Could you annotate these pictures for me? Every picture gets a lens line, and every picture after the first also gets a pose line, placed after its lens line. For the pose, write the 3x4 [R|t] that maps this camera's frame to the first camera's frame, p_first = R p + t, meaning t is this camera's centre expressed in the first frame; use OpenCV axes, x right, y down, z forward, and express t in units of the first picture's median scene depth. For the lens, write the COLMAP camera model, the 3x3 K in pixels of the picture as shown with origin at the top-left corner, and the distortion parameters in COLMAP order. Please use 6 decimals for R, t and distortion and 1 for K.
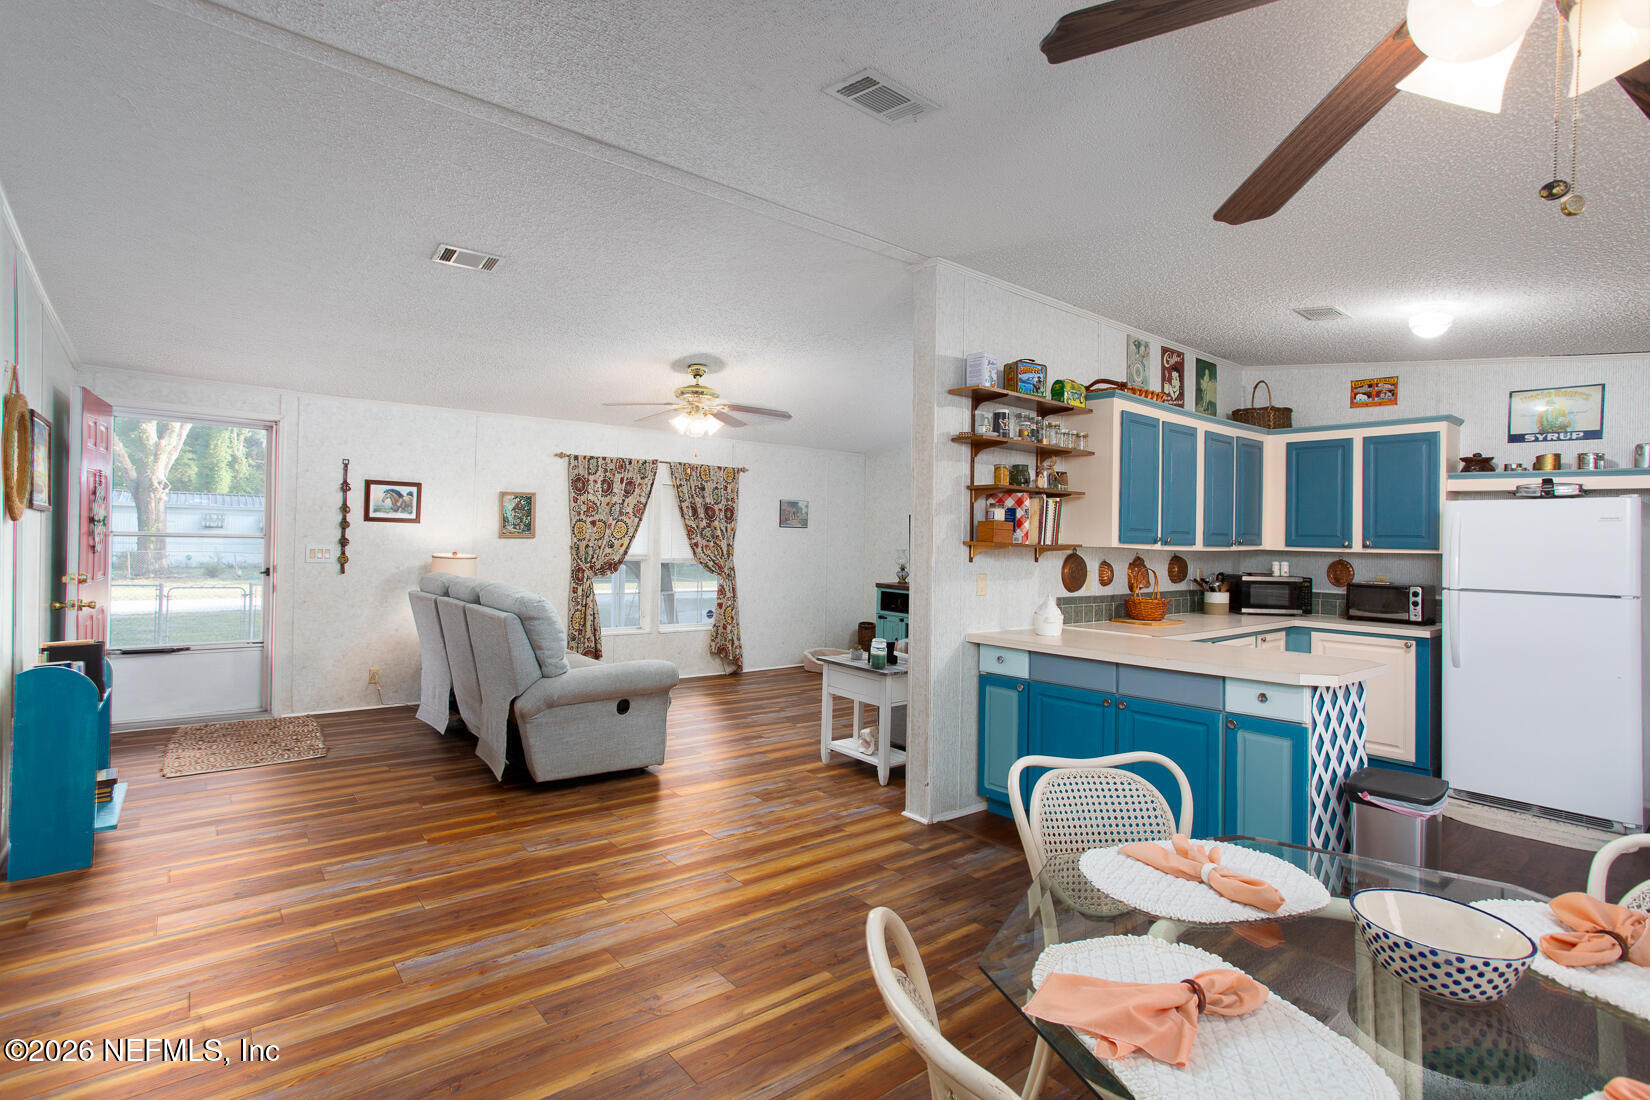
lens RADIAL K [[828.5, 0, 835.5], [0, 828.5, 518.1], [0, 0, 1]] dist [-0.001343, 0.013995]
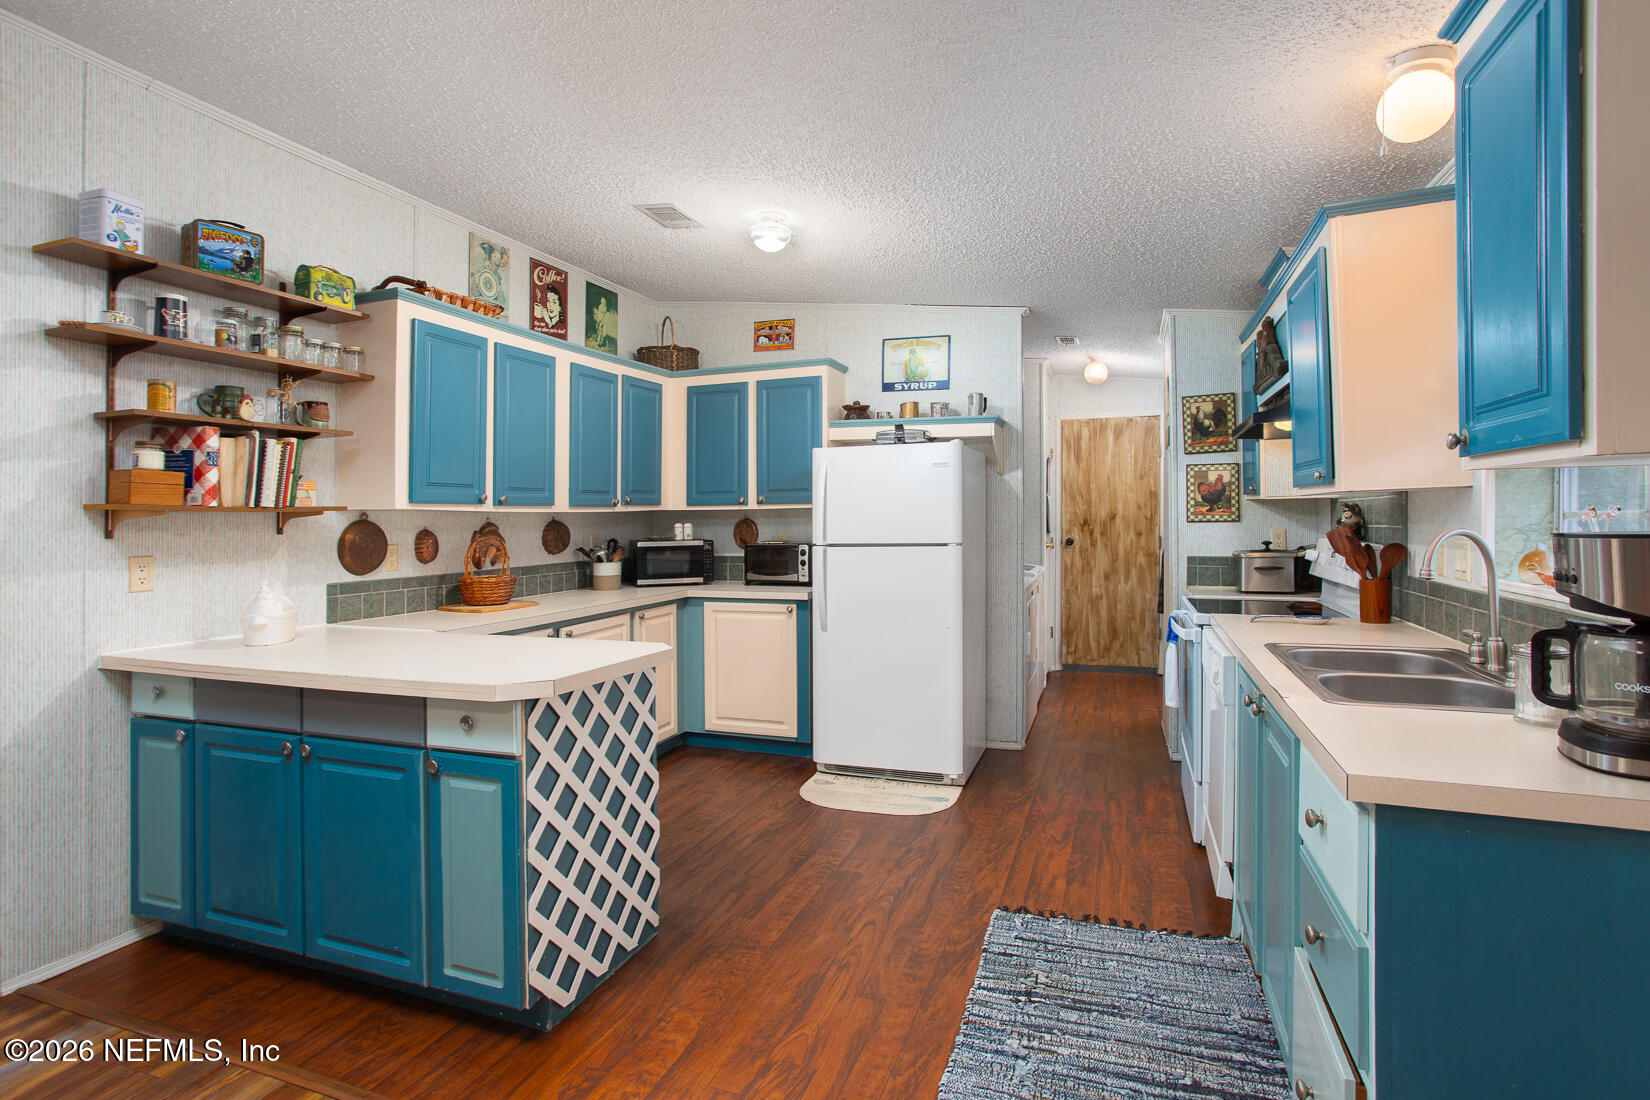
lens RADIAL K [[836.0, 0, 841.2], [0, 836.0, 488.7], [0, 0, 1]] dist [-0.000759, 0.002541]
pose [[0.874583, -0.014581, 0.484656, 0.382276], [0.016717, 0.999860, -0.000086, 0.028623], [-0.484587, 0.008177, 0.874705, 0.224555]]
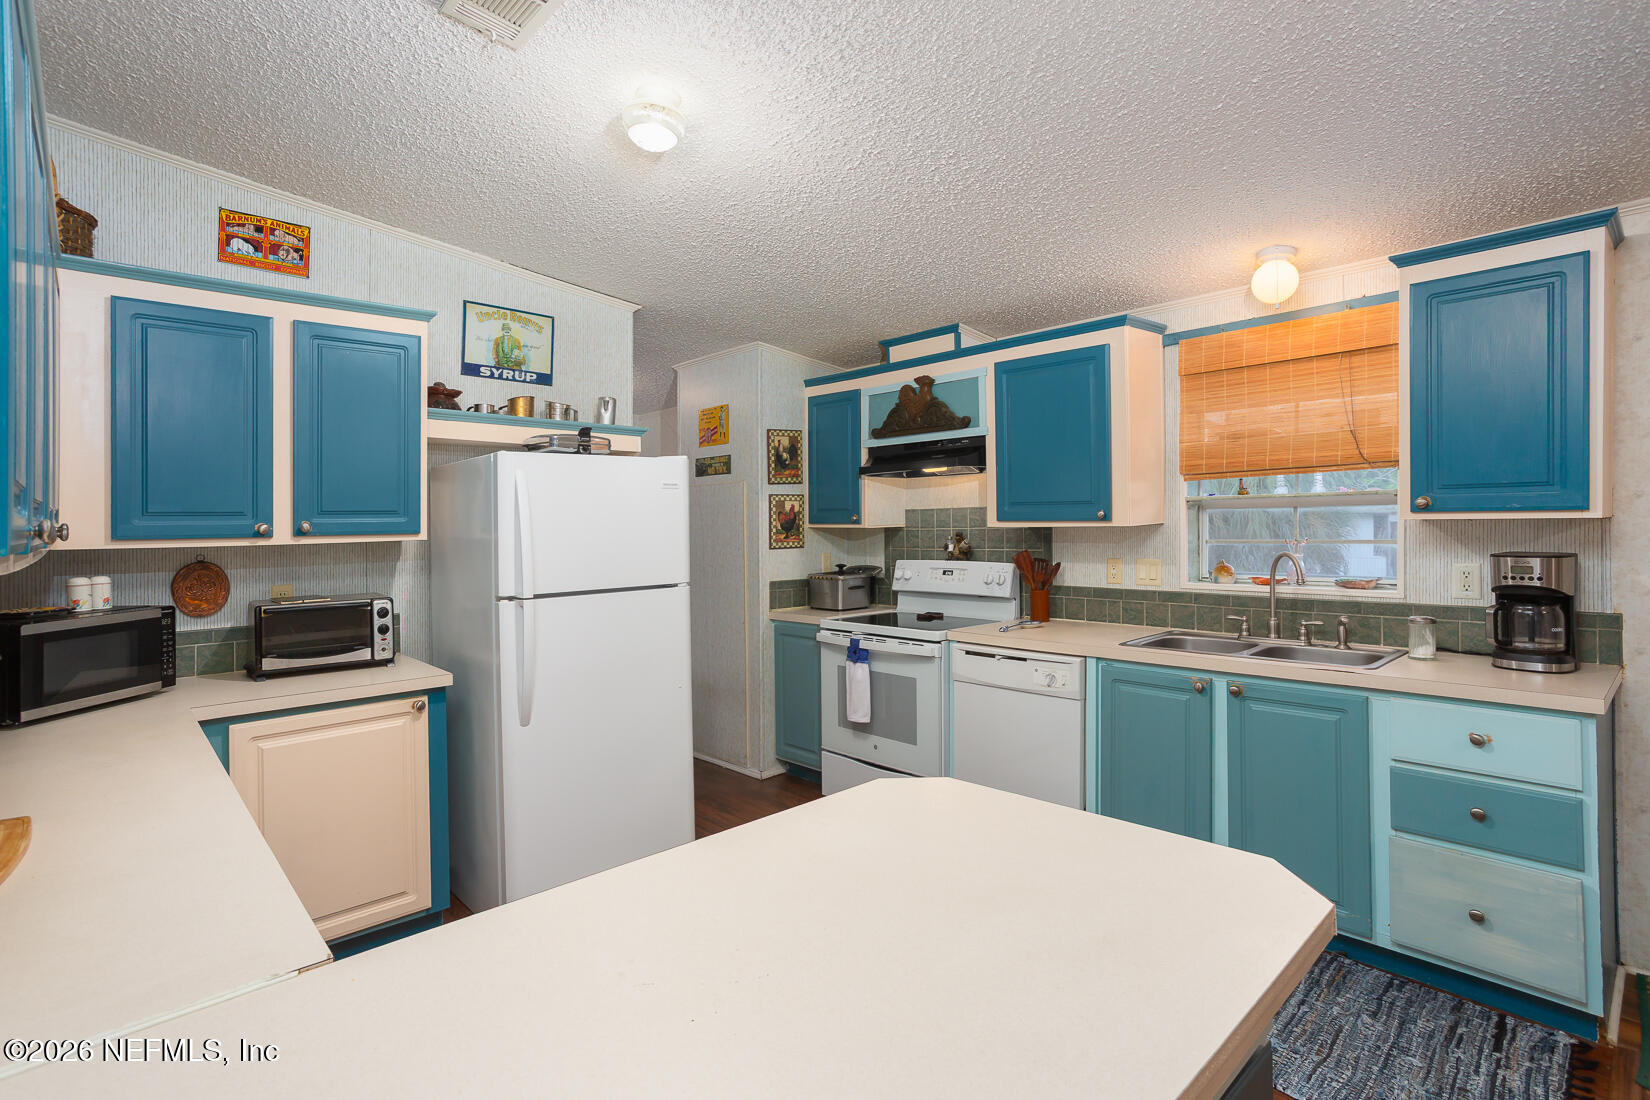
lens RADIAL K [[828.5, 0, 772.1], [0, 828.5, 507.1], [0, 0, 1]] dist [-0.001343, 0.013995]
pose [[-0.005720, -0.000906, 0.999983, 0.165455], [-0.008185, 0.999966, 0.000859, 0.021199], [-0.999950, -0.008180, -0.005727, 0.980408]]
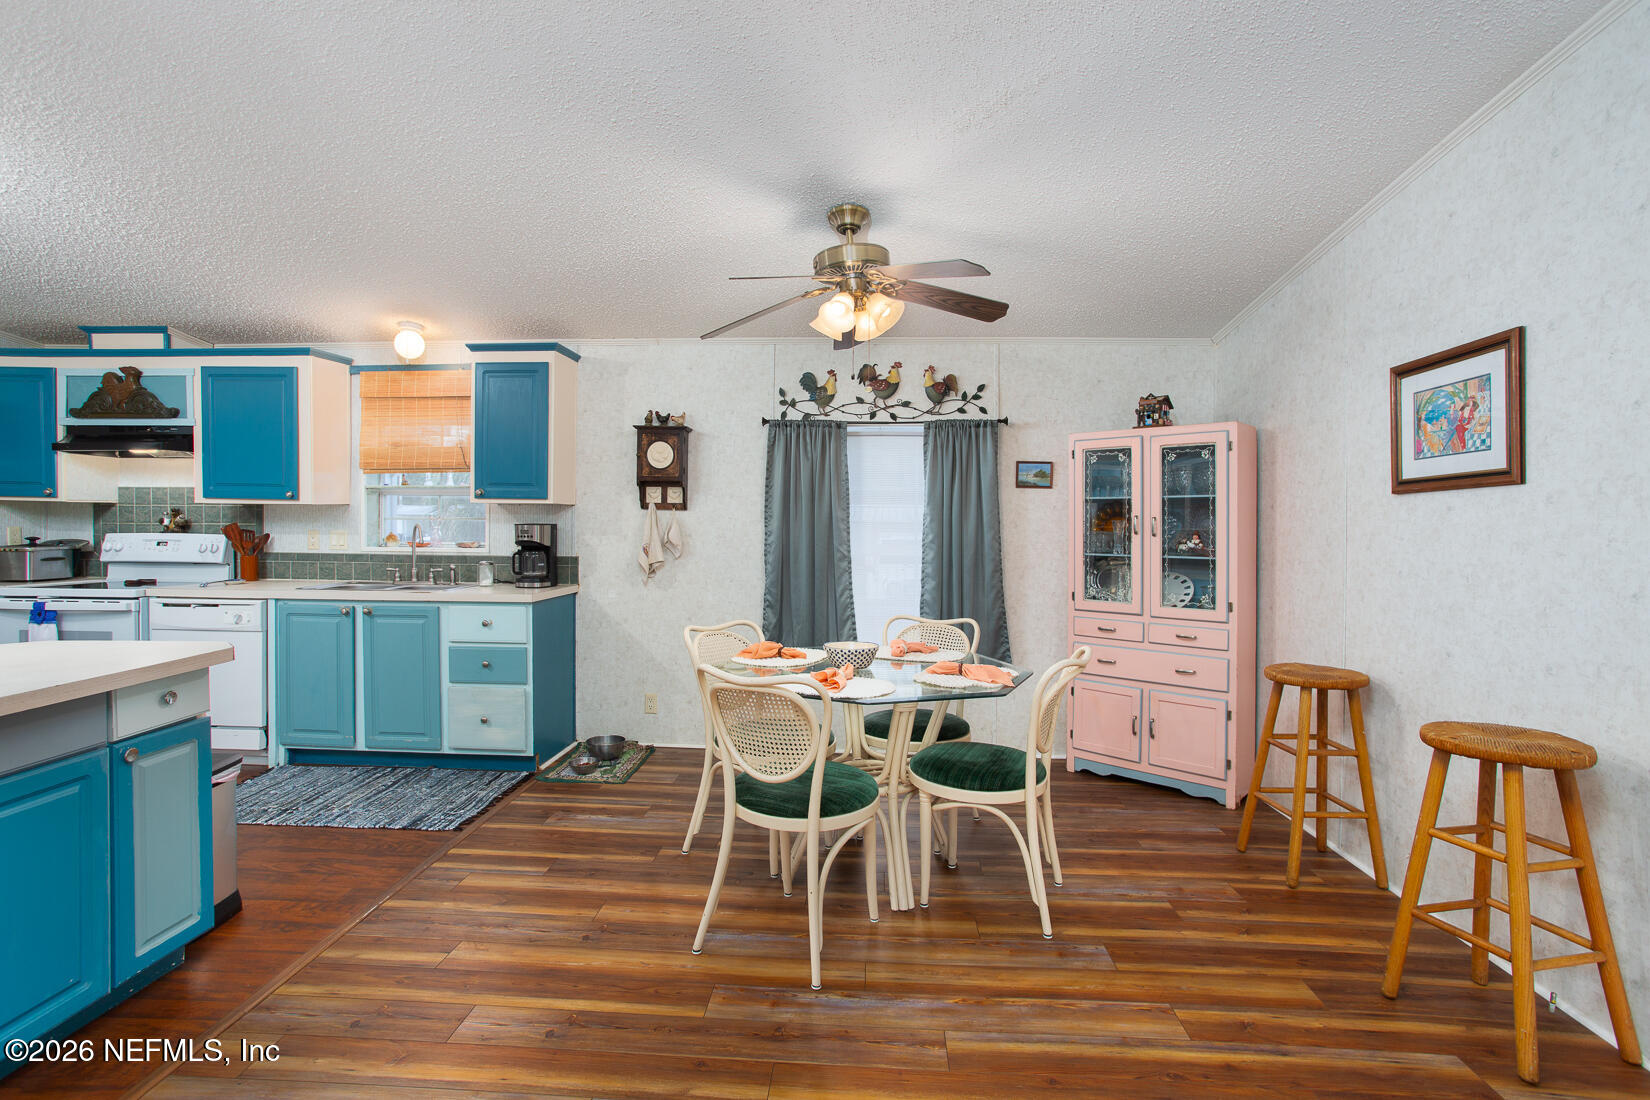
lens RADIAL K [[828.5, 0, 815.2], [0, 828.5, 544.7], [0, 0, 1]] dist [-0.001343, 0.013995]
pose [[-0.703761, -0.046127, 0.708938, -0.307191], [-0.039191, 0.998891, 0.026087, 0.037347], [-0.709355, -0.009425, -0.704788, 0.926857]]
